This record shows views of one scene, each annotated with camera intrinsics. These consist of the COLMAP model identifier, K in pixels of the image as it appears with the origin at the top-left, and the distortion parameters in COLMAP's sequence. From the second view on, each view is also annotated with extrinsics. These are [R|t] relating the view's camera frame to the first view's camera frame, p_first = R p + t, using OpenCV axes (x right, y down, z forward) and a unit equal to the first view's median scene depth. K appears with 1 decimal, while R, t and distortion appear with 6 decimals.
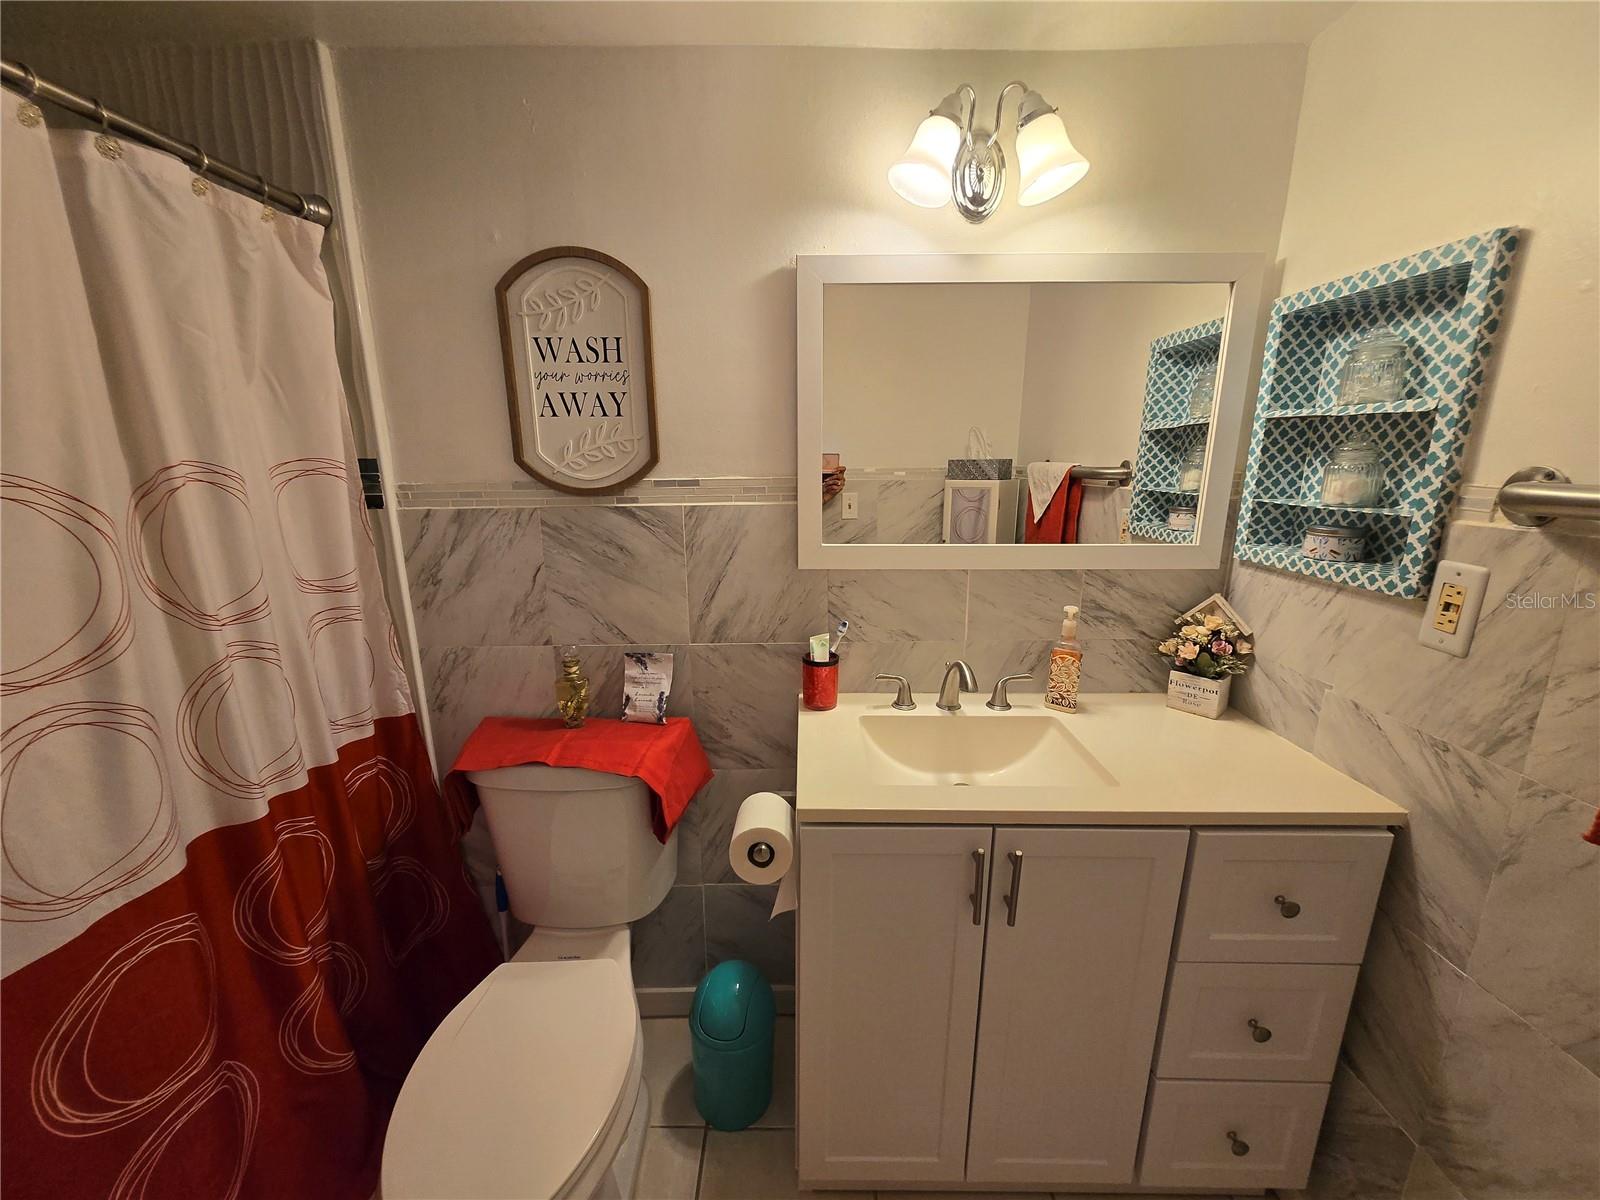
lens RADIAL K [[629.4, 0, 800.0], [0, 629.4, 600.0], [0, 0, 1]] dist [-0.002164, 0.000528]
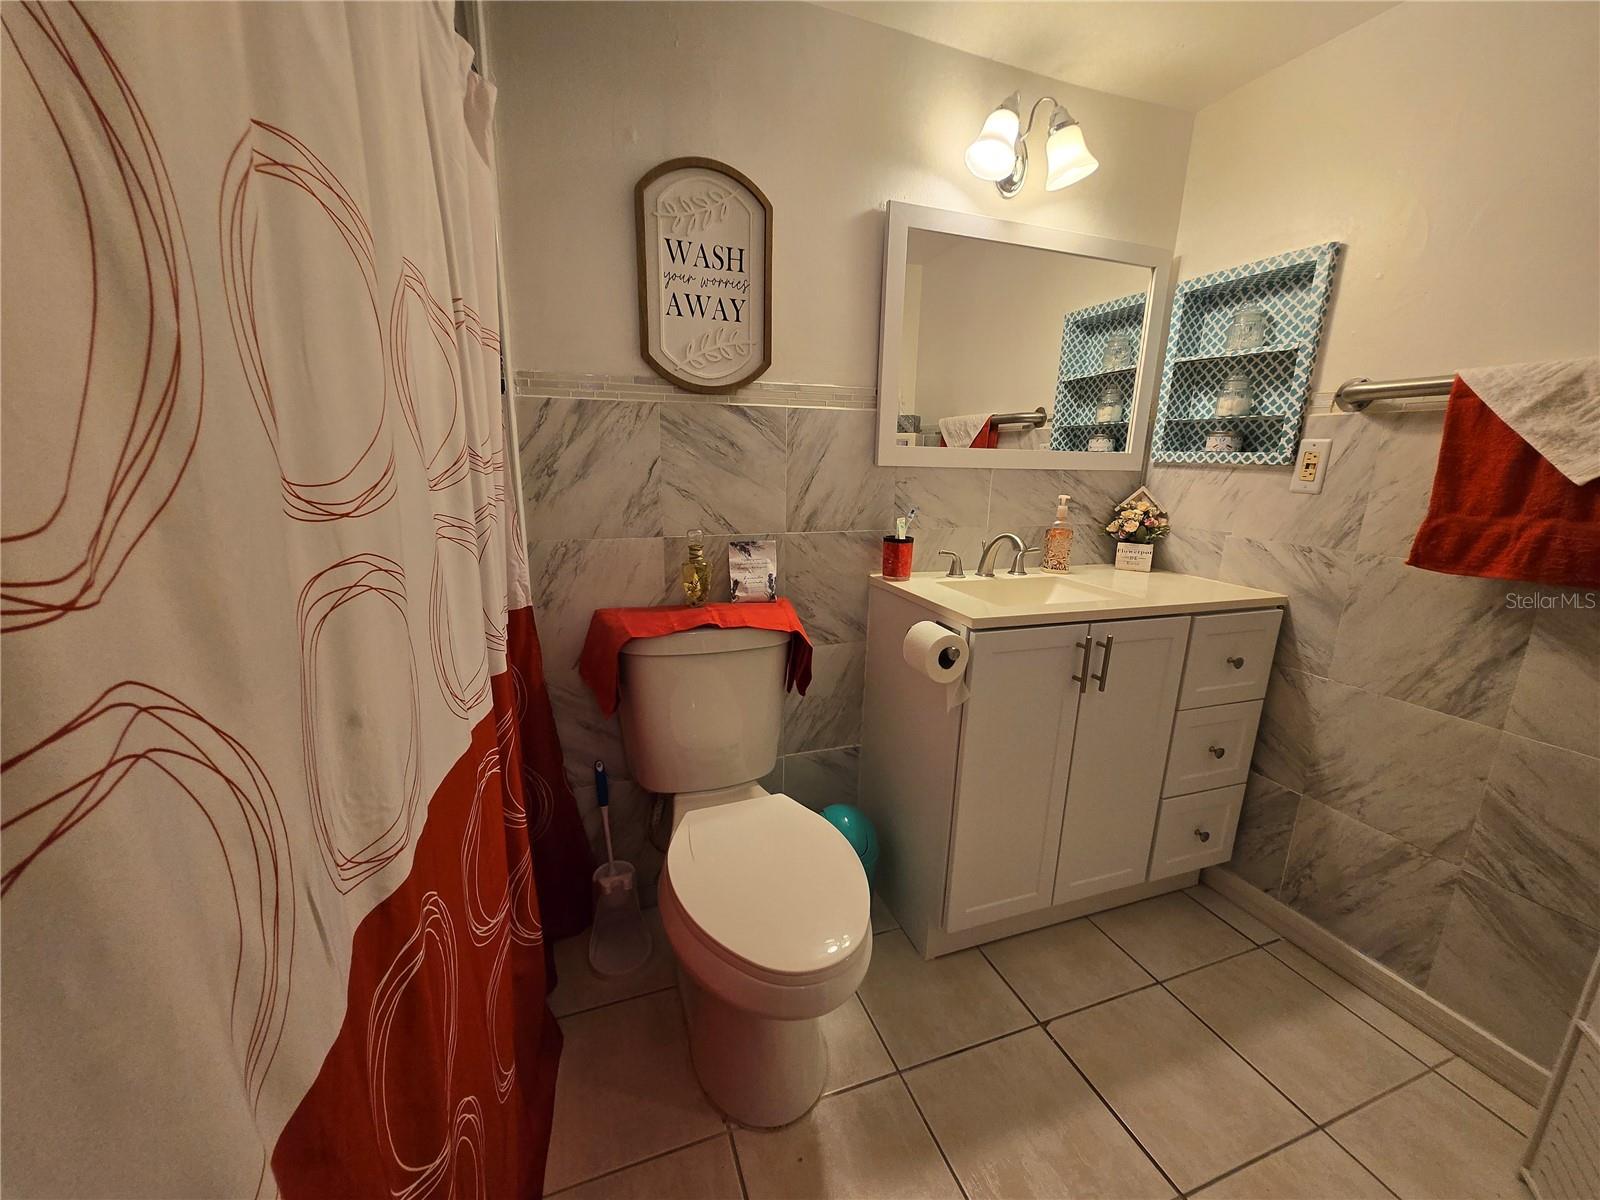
lens RADIAL K [[629.4, 0, 800.0], [0, 629.4, 600.0], [0, 0, 1]] dist [-0.002164, 0.000528]
pose [[0.937993, -0.054194, 0.342392, -0.602488], [0.053613, 0.998499, 0.011168, 0.197768], [-0.342484, 0.007881, 0.939491, -0.083377]]
